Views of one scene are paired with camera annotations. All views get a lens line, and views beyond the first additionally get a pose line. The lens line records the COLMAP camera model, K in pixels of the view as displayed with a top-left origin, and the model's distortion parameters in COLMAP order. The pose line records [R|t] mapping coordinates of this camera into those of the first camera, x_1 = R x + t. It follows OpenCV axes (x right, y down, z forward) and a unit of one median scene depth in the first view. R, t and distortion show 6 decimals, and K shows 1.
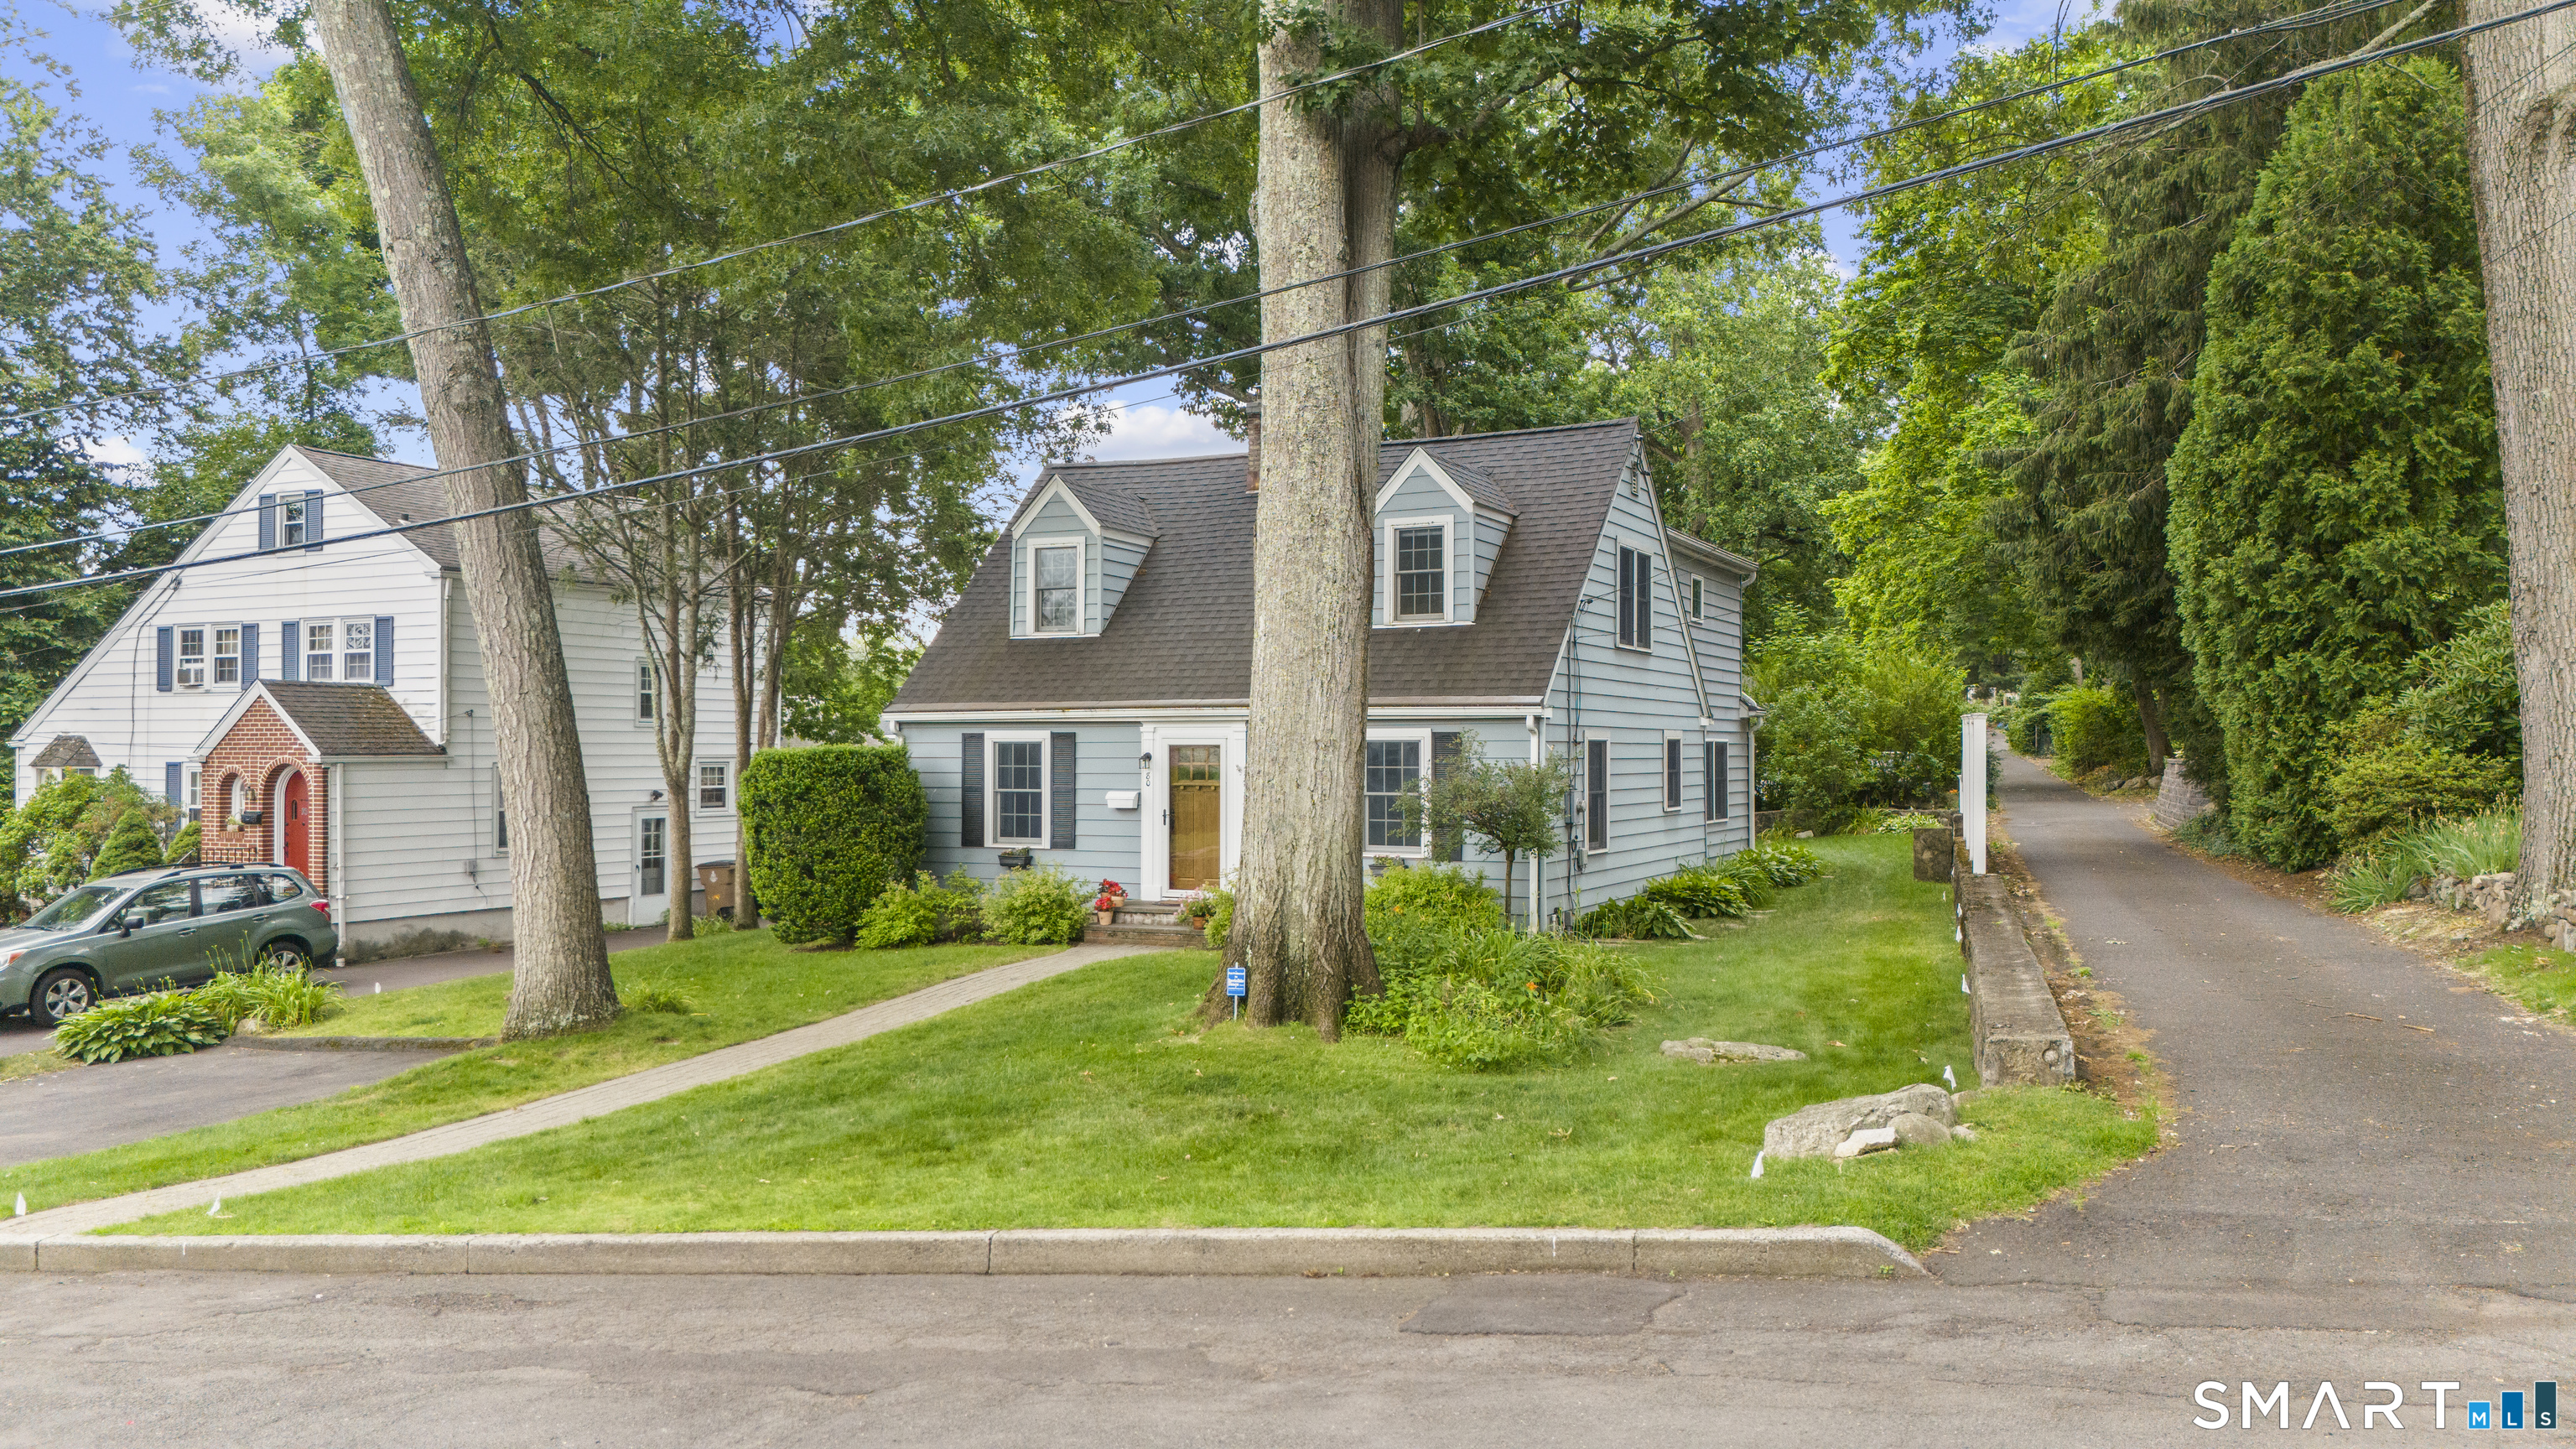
lens RADIAL K [[1879.0, 0, 1295.6], [0, 1879.0, 711.6], [0, 0, 1]] dist [0.043998, -0.015141]
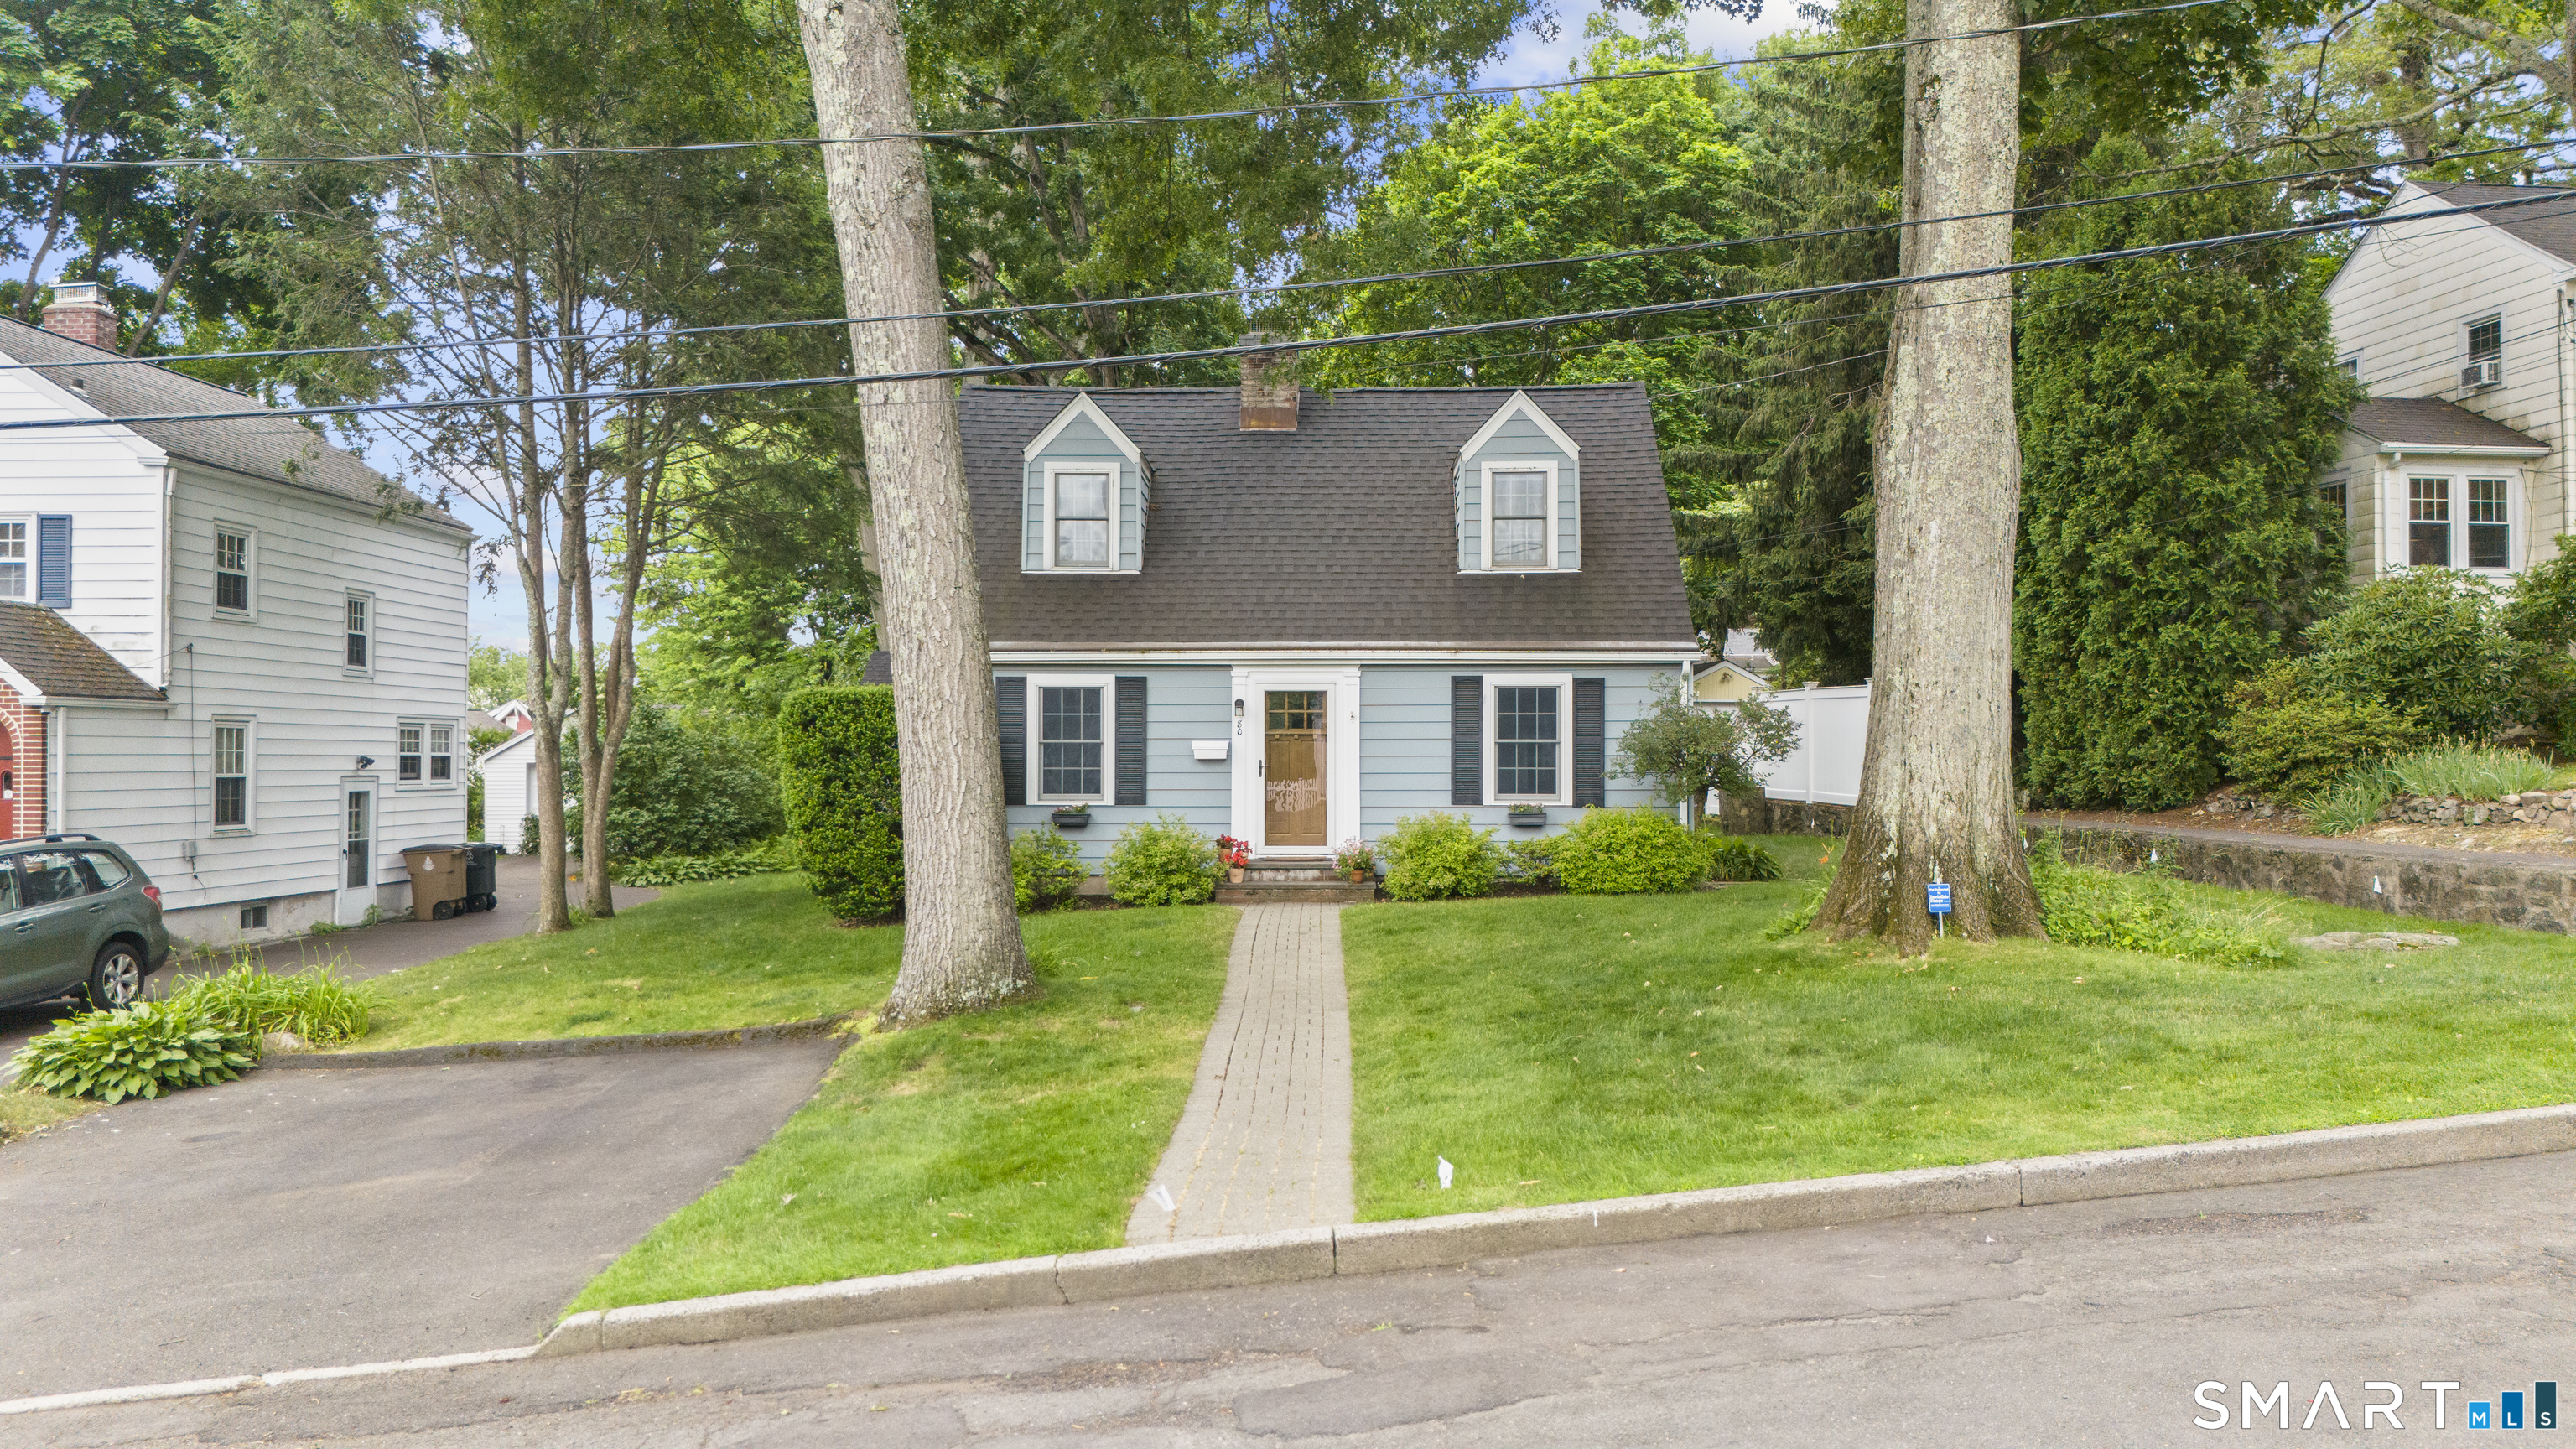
lens RADIAL K [[1879.0, 0, 1288.4], [0, 1879.0, 728.7], [0, 0, 1]] dist [0.043998, -0.015141]
pose [[0.908184, 0.007495, 0.418504, -0.446972], [-0.009335, 0.999954, 0.002350, 0.034484], [-0.418467, -0.006041, 0.908212, 0.152141]]
